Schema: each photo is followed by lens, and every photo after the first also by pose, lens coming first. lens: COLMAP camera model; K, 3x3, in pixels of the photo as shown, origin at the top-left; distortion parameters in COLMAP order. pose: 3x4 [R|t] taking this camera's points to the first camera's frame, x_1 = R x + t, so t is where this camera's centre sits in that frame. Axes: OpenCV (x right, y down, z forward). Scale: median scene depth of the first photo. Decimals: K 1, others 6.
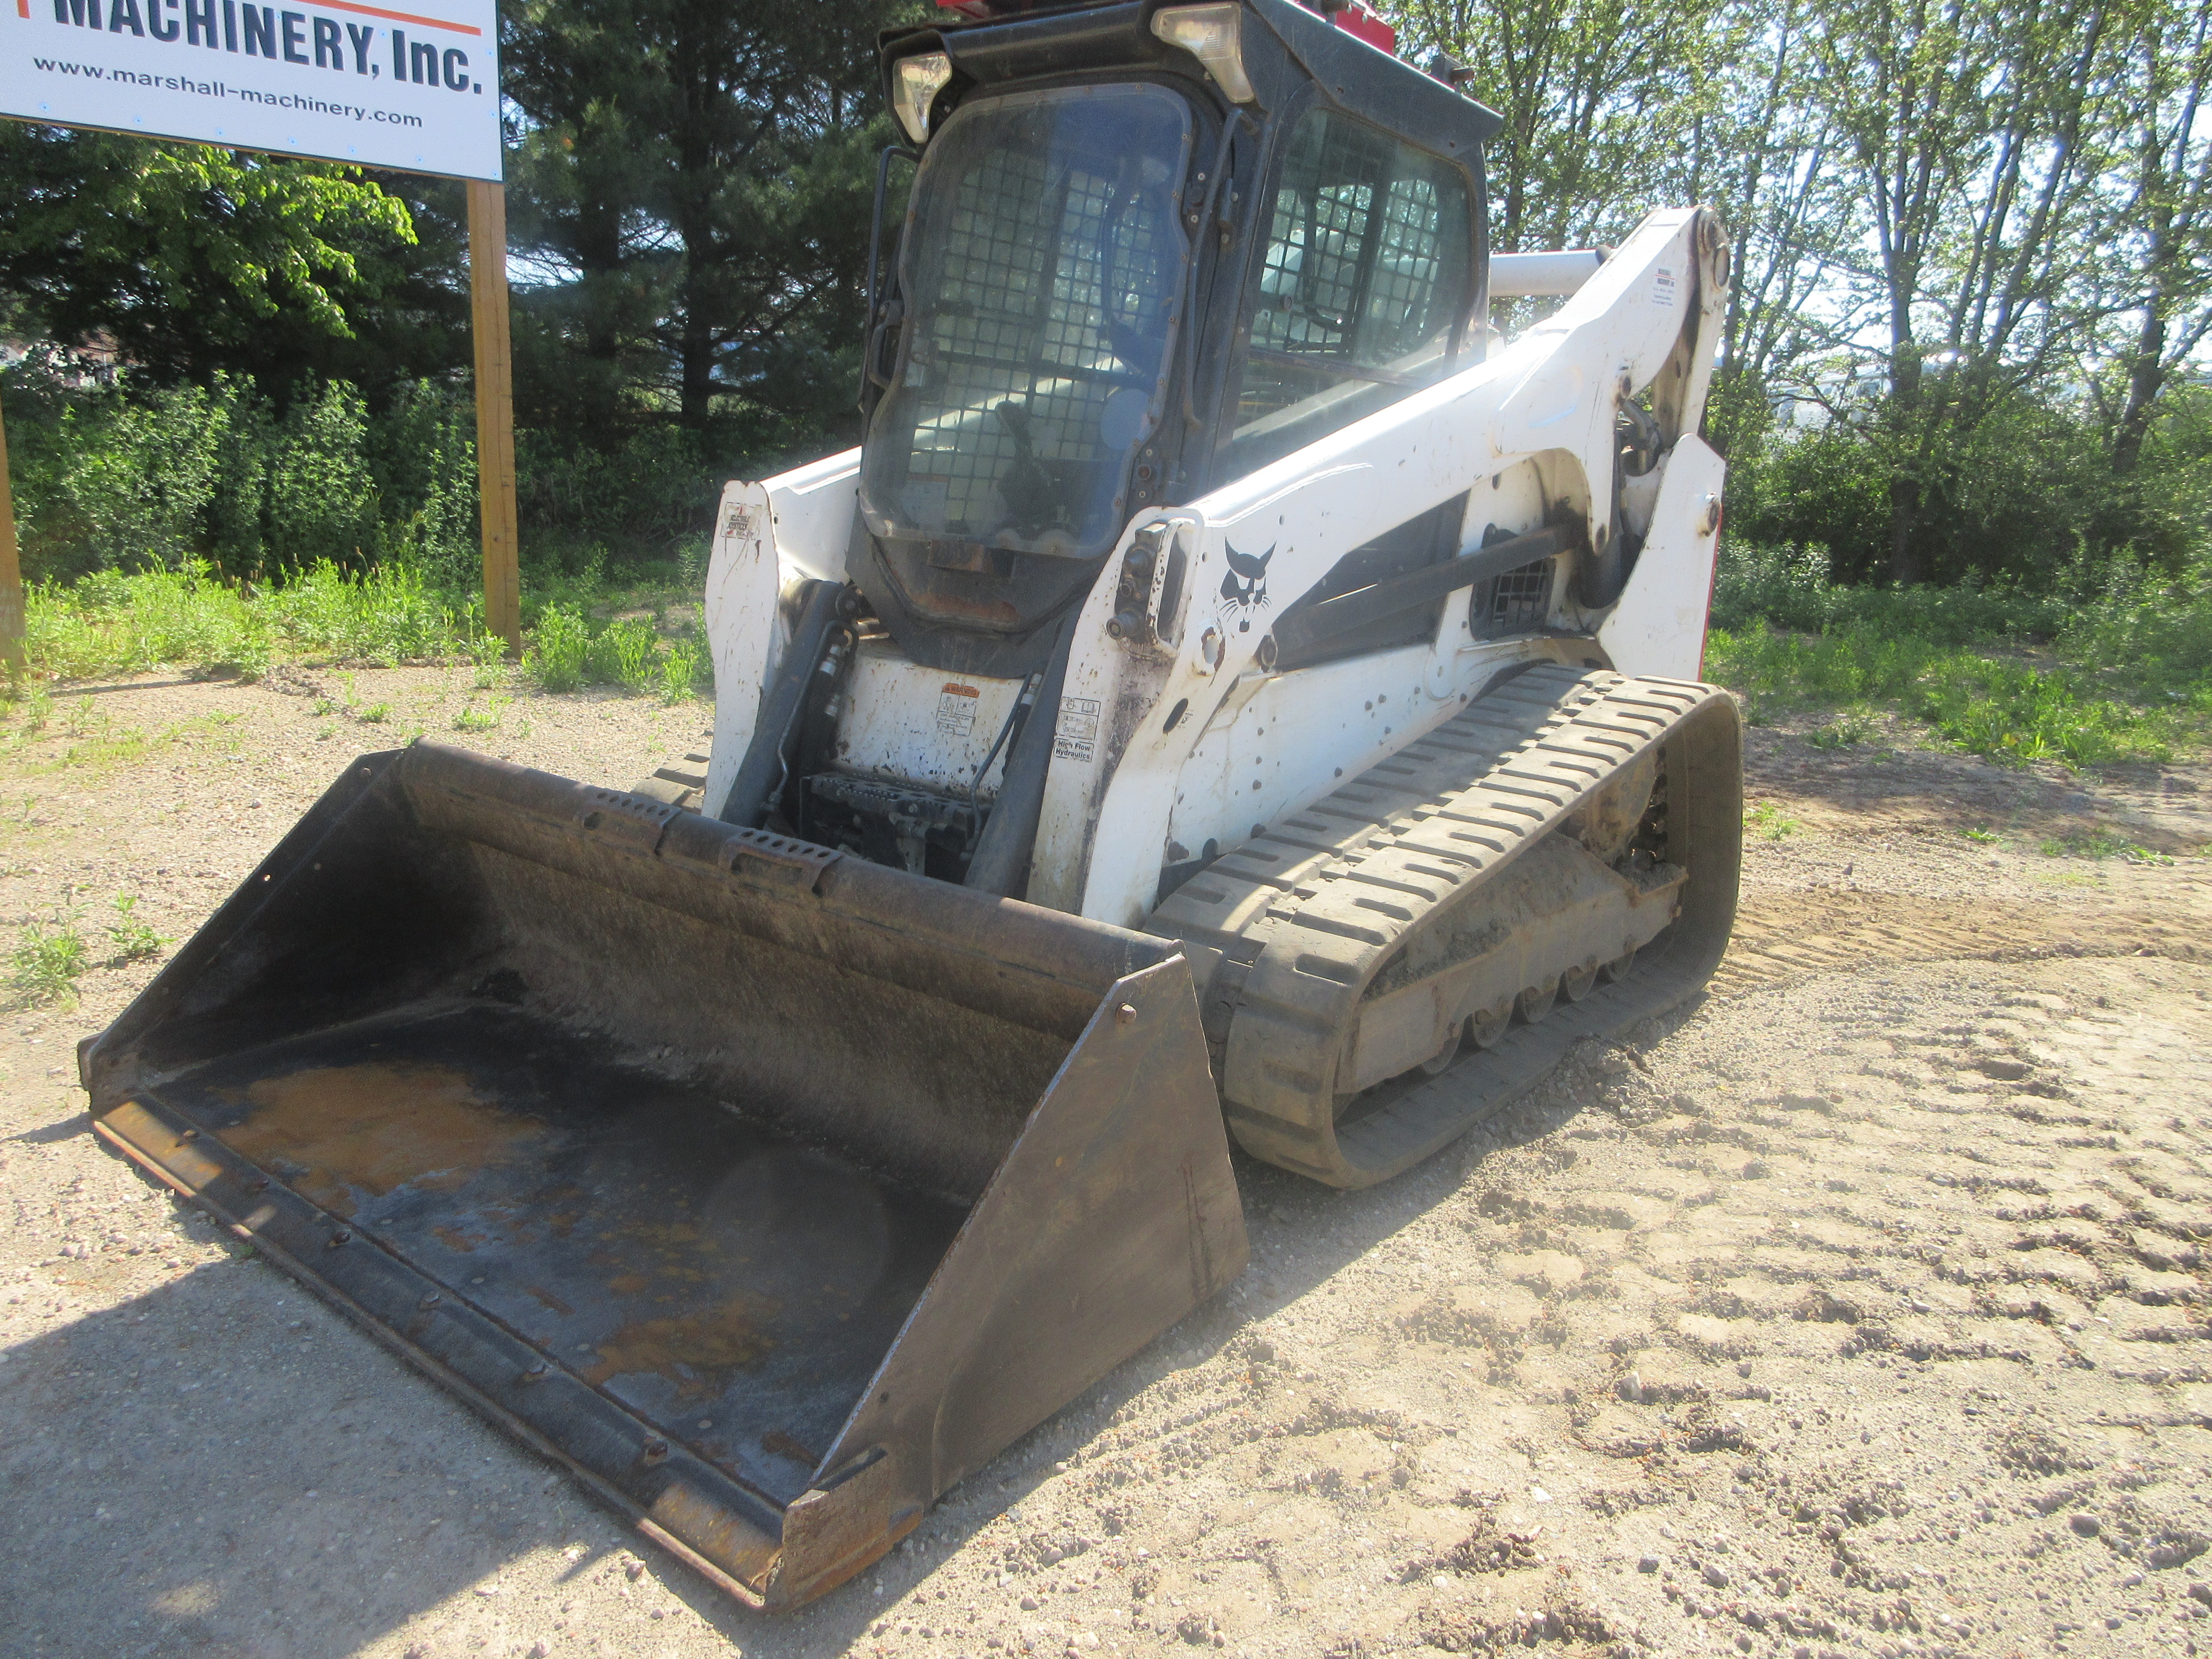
lens RADIAL K [[1616.5, 0, 1094.6], [0, 1616.5, 812.8], [0, 0, 1]] dist [-0.013106, 0.003407]
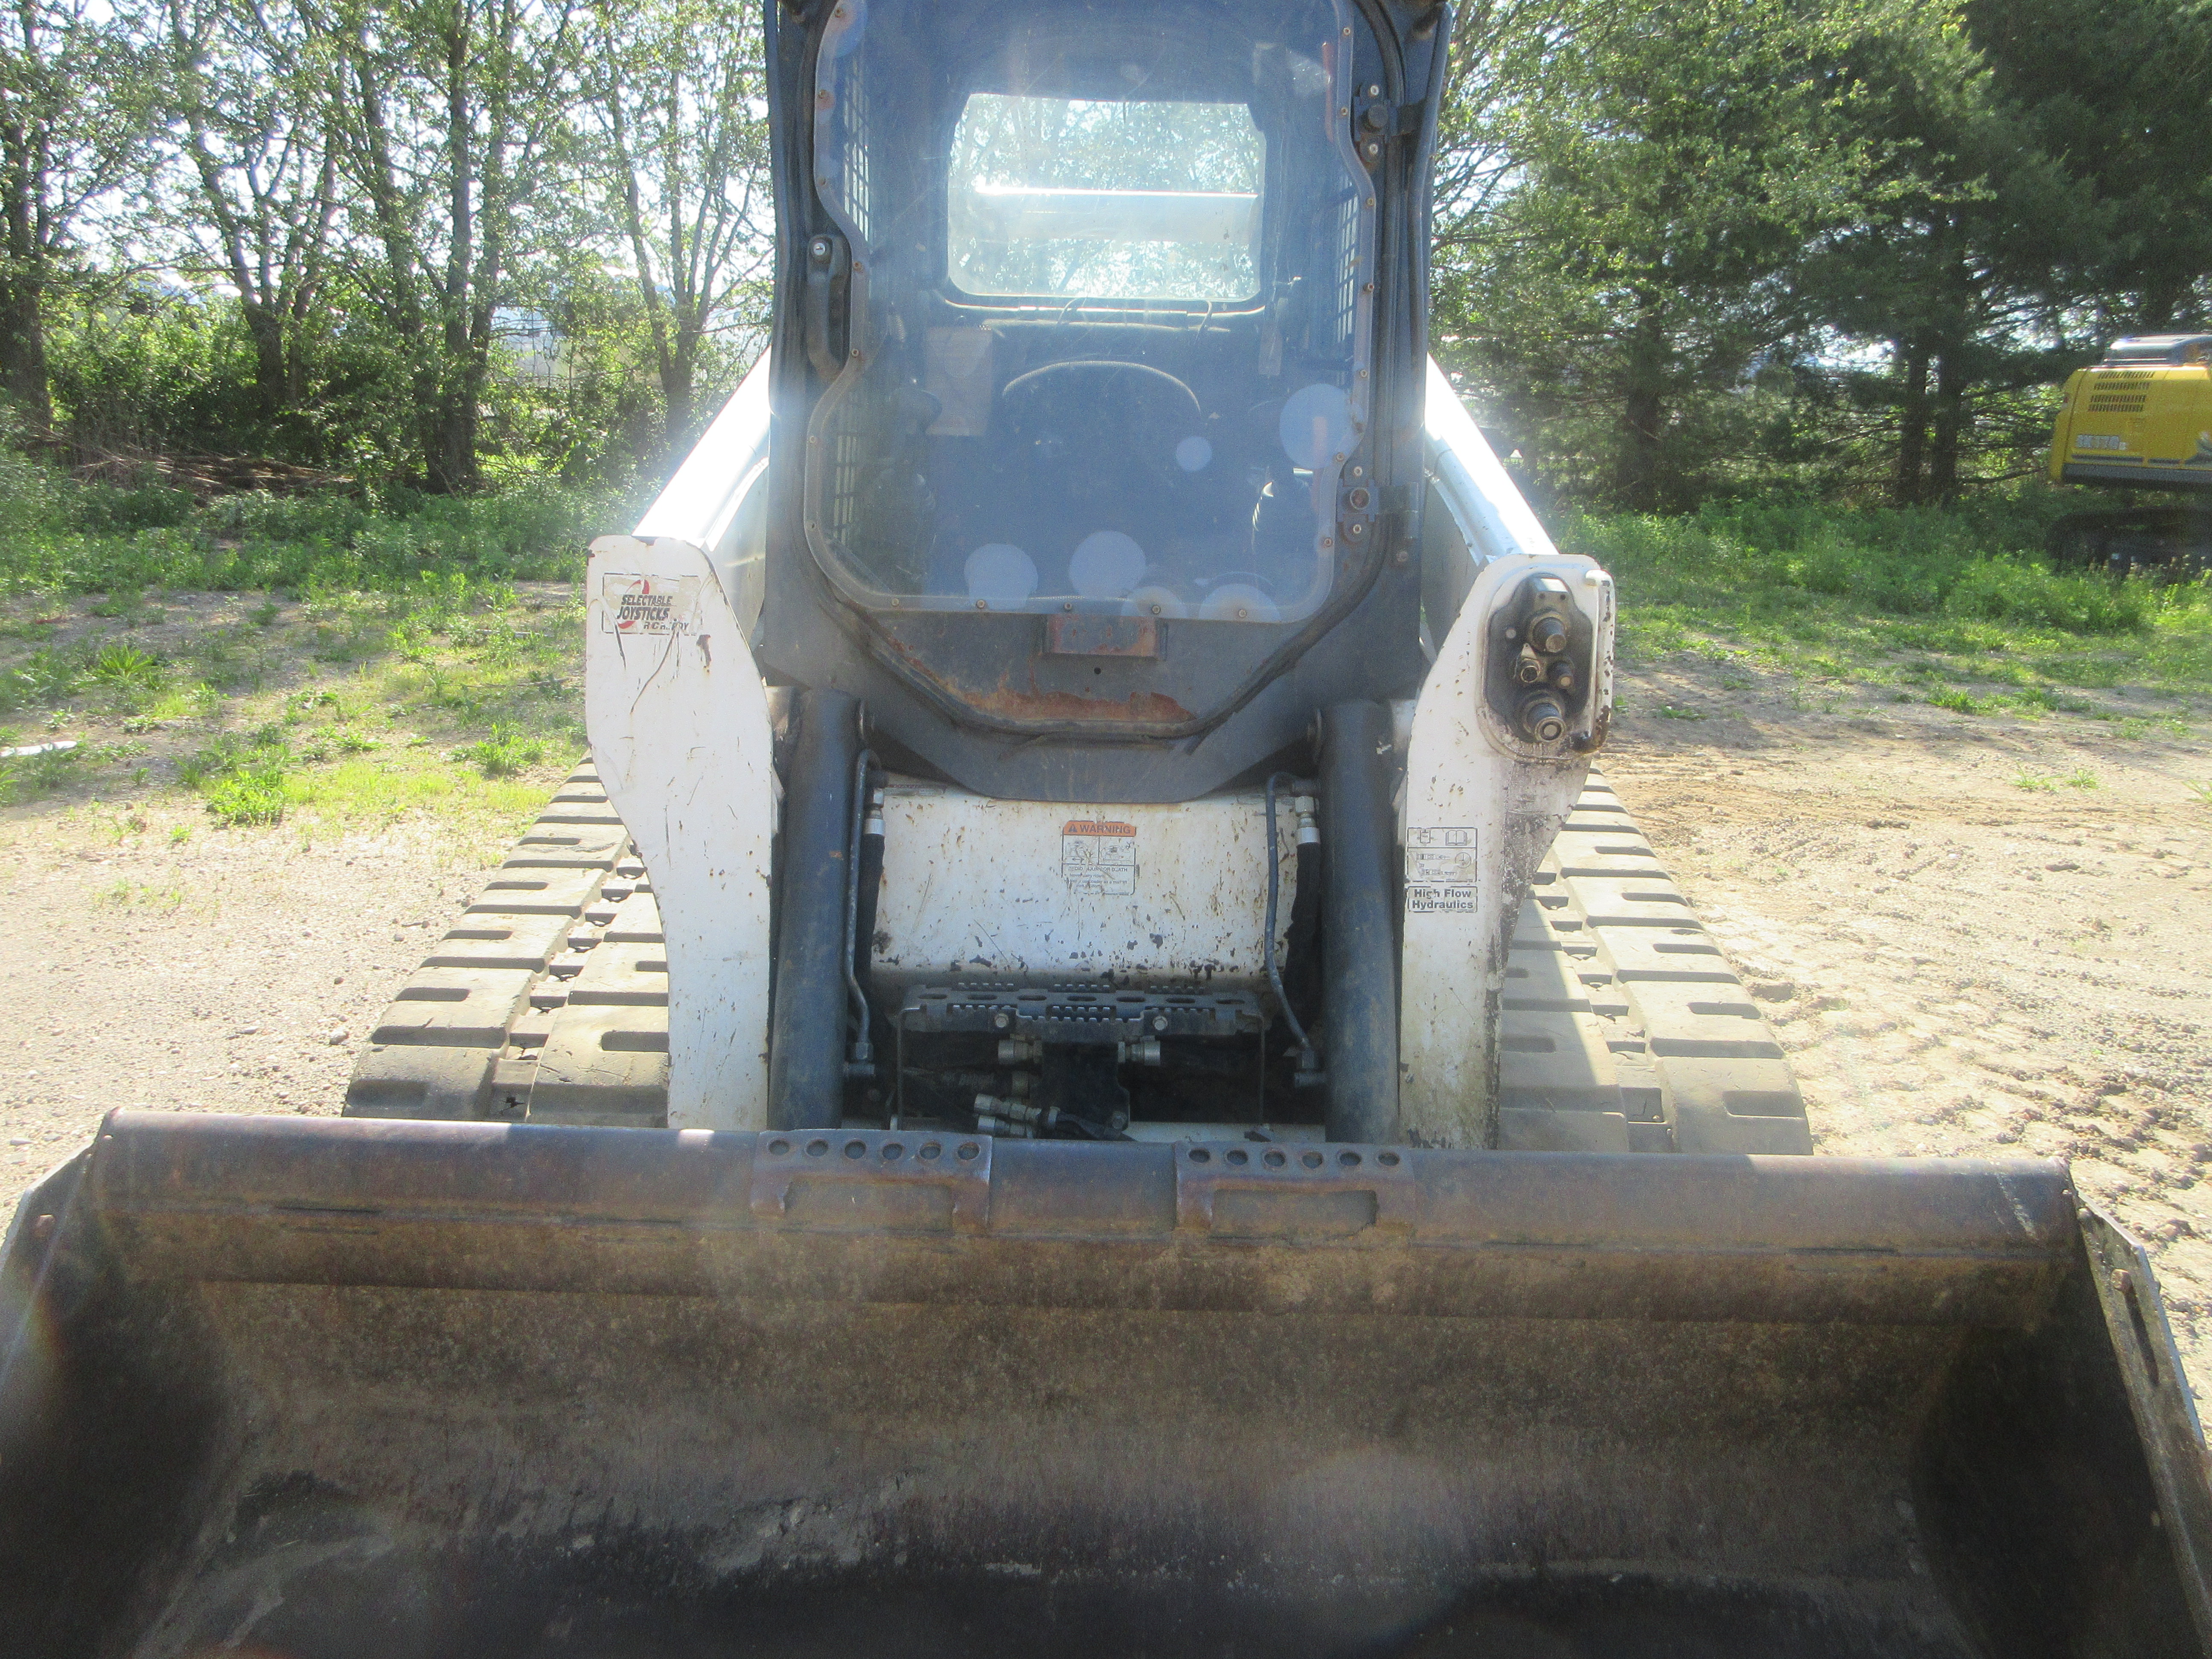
lens RADIAL K [[1616.5, 0, 1092.9], [0, 1616.5, 832.2], [0, 0, 1]] dist [-0.013106, 0.003407]
pose [[0.782076, -0.179848, 0.596668, -0.499425], [0.146711, 0.983676, 0.104199, -0.148522], [-0.605667, 0.006046, 0.795695, 0.471782]]
